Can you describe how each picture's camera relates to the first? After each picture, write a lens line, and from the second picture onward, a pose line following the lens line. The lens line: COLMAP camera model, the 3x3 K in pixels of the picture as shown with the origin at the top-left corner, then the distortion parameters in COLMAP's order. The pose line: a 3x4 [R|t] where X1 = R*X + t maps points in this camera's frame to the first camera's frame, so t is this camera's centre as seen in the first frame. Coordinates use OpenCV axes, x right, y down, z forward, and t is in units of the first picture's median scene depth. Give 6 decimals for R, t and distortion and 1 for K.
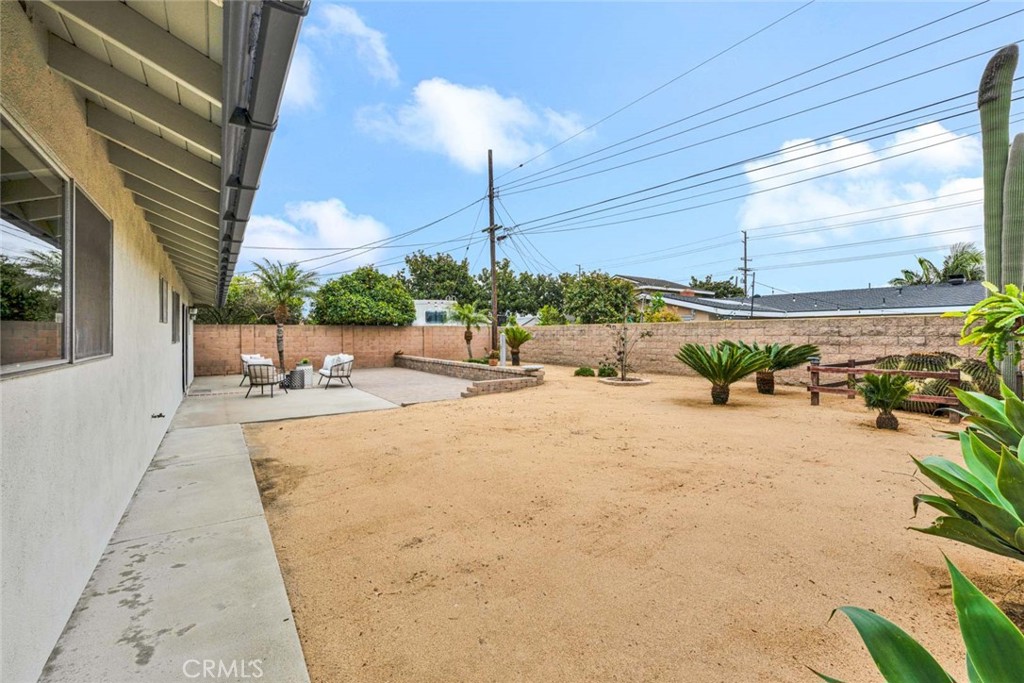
lens RADIAL K [[410.8, 0, 506.6], [0, 410.8, 339.4], [0, 0, 1]] dist [0.001019, 0.000226]
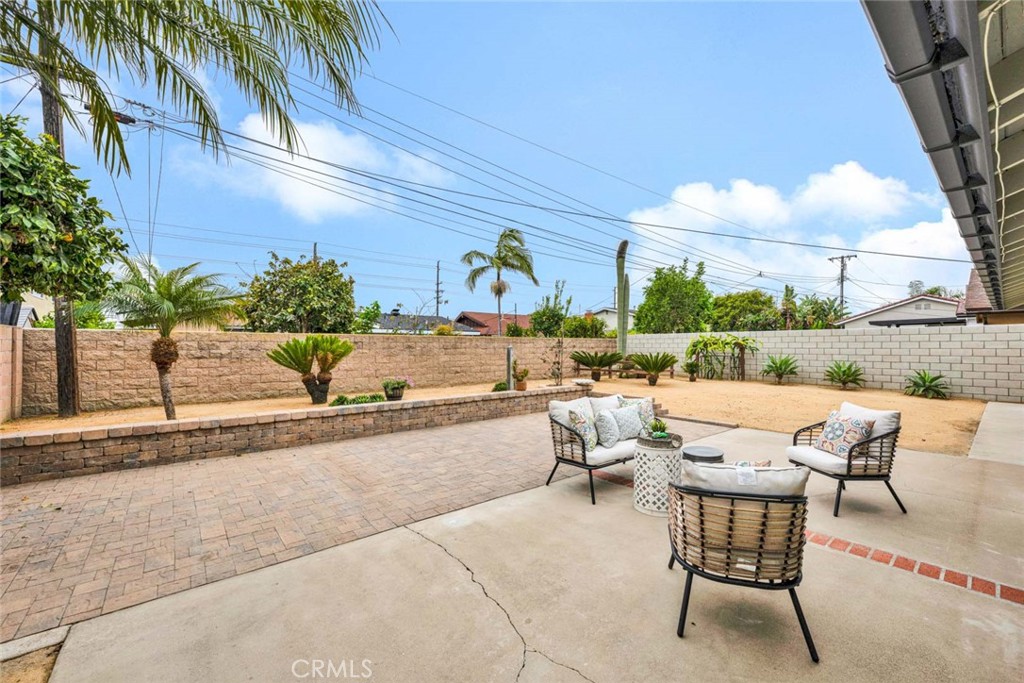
lens RADIAL K [[412.1, 0, 492.6], [0, 412.1, 346.9], [0, 0, 1]] dist [-0.014067, 0.006610]
pose [[-0.053769, 0.004201, 0.998545, -0.686439], [0.013607, 0.999901, -0.003474, -0.008829], [-0.998461, 0.013401, -0.053821, 0.986599]]
